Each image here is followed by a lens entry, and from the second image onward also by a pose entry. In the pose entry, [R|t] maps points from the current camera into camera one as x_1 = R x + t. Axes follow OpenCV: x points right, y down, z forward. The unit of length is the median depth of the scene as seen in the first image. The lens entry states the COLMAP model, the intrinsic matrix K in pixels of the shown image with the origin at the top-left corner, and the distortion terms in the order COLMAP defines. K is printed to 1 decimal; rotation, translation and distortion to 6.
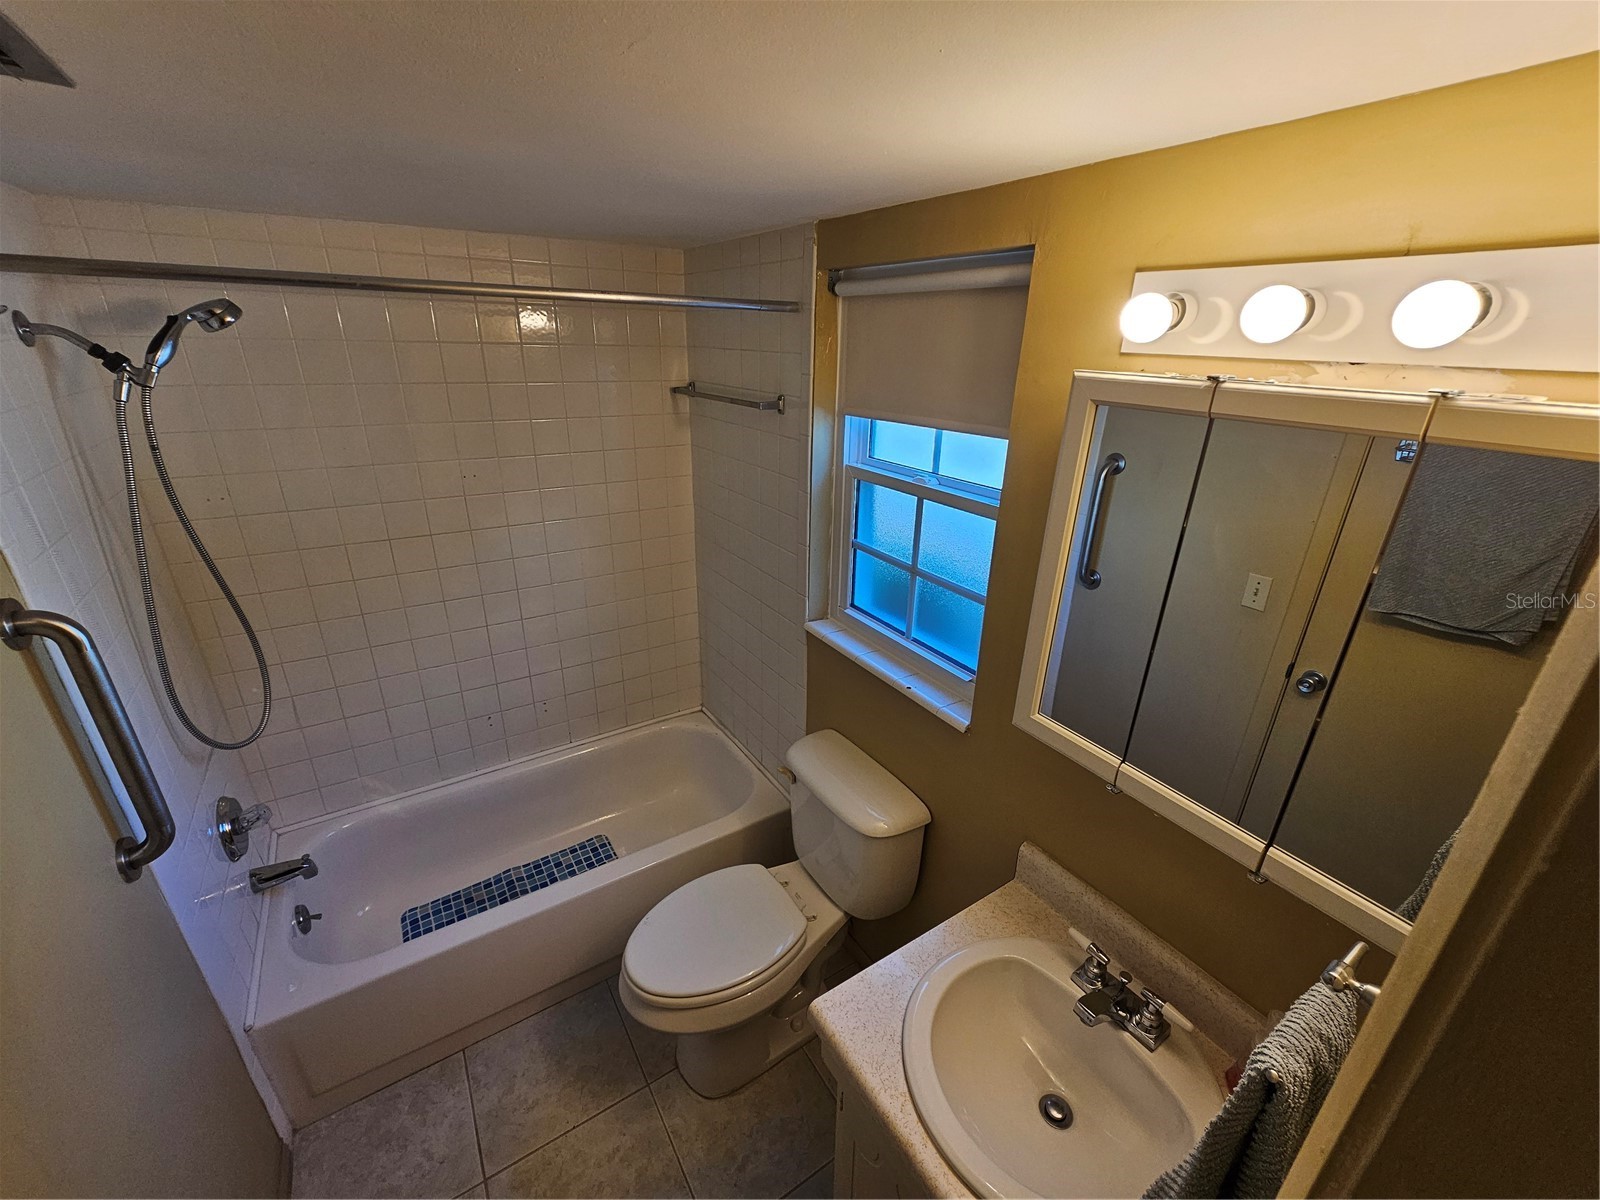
lens RADIAL K [[650.0, 0, 798.9], [0, 650.0, 598.7], [0, 0, 1]] dist [0.002522, 0.000384]
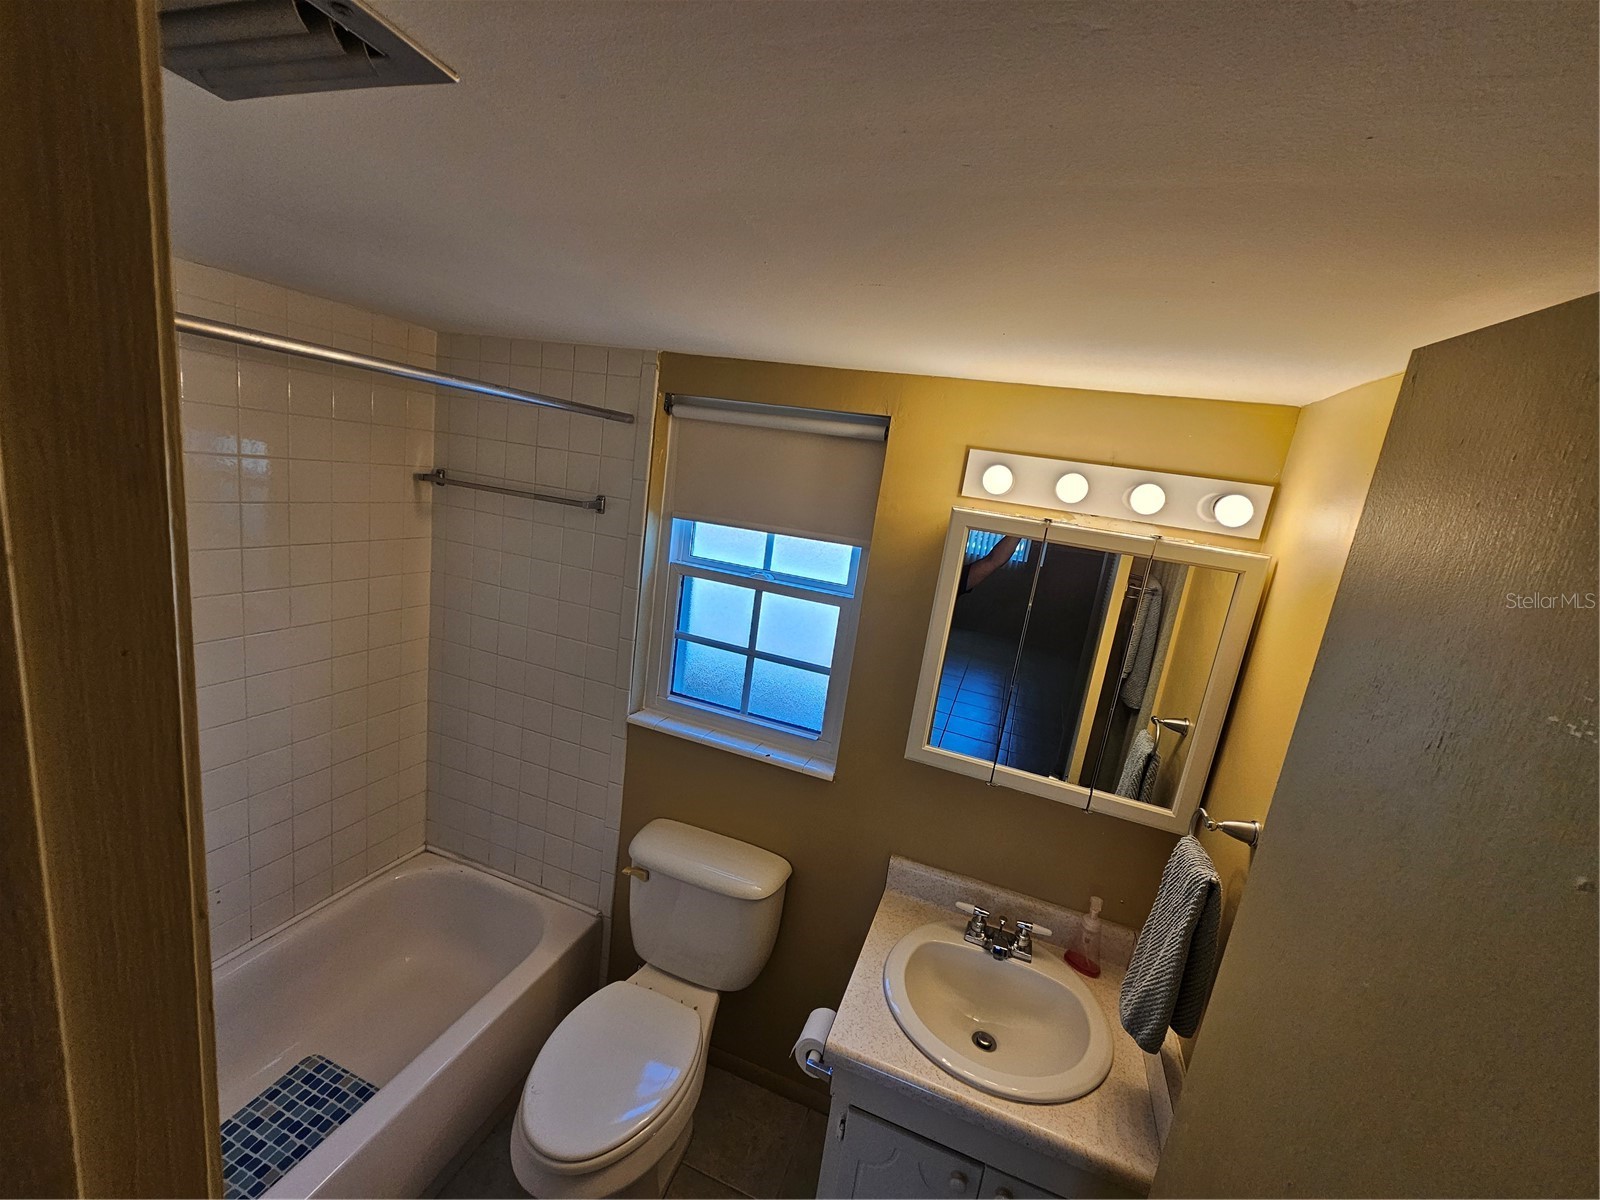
lens RADIAL K [[652.3, 0, 798.8], [0, 652.3, 597.5], [0, 0, 1]] dist [0.000407, 0.001046]
pose [[0.793449, -0.036350, 0.607551, -0.459419], [0.116505, 0.988827, -0.092992, -0.023475], [-0.597383, 0.144567, 0.788818, 0.024353]]
